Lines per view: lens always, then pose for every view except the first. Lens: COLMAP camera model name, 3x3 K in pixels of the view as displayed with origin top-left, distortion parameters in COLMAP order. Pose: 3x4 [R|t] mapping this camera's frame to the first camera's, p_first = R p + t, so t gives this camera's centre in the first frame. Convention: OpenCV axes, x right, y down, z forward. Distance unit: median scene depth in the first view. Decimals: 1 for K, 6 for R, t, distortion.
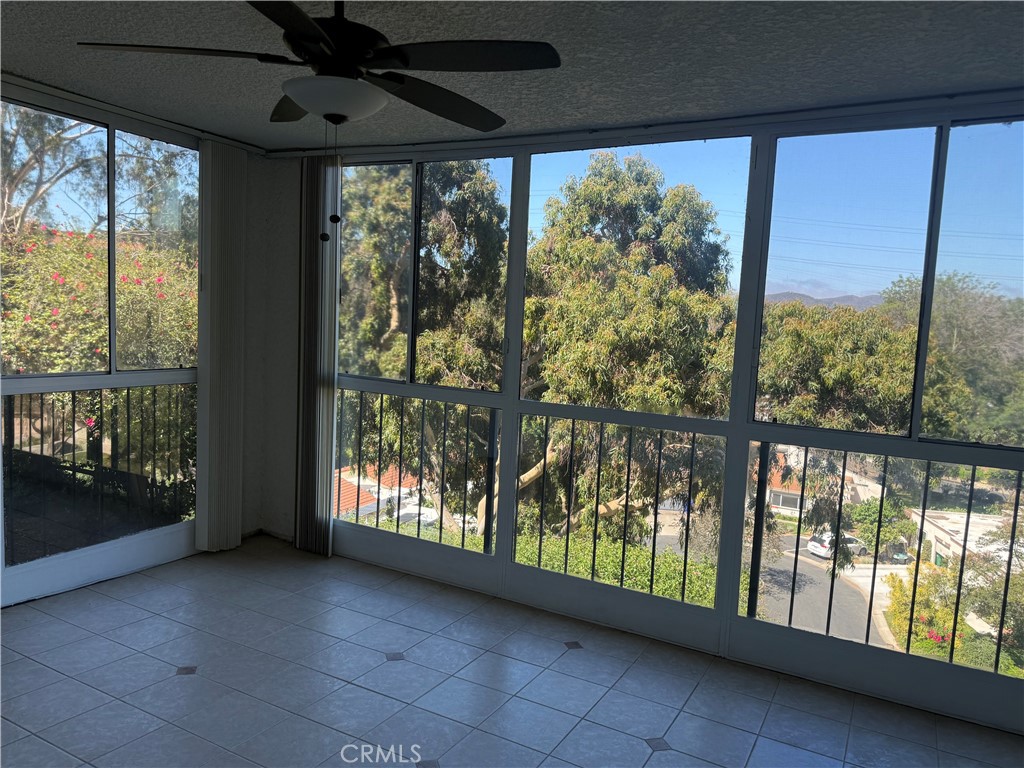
lens RADIAL K [[722.3, 0, 511.5], [0, 722.3, 385.2], [0, 0, 1]] dist [0.058249, -0.082616]
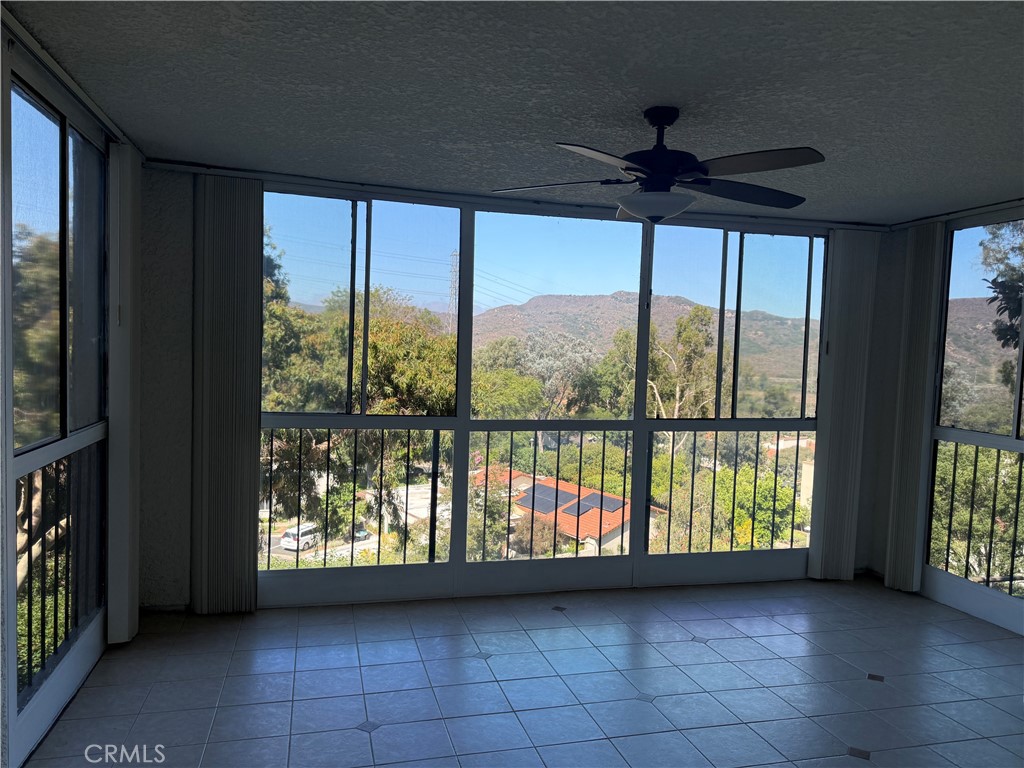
lens RADIAL K [[722.3, 0, 511.5], [0, 722.3, 384.1], [0, 0, 1]] dist [0.058249, -0.082616]
pose [[0.725554, -0.060952, 0.685461, -0.228747], [0.066026, 0.997640, 0.018823, -0.017375], [-0.684991, 0.031601, 0.727866, 0.035148]]
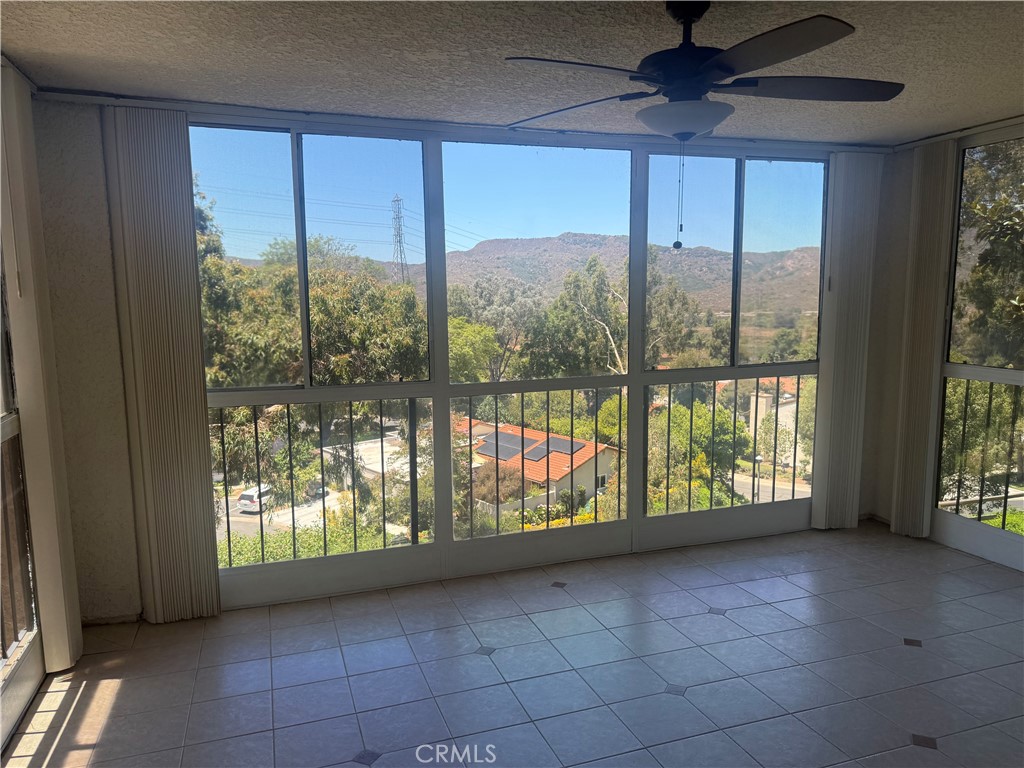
lens RADIAL K [[722.3, 0, 514.4], [0, 722.3, 388.6], [0, 0, 1]] dist [0.058249, -0.082616]
pose [[0.669578, -0.153710, 0.726663, -0.210998], [0.112699, 0.988049, 0.105156, -0.022743], [-0.734142, 0.011484, 0.678899, 0.074151]]
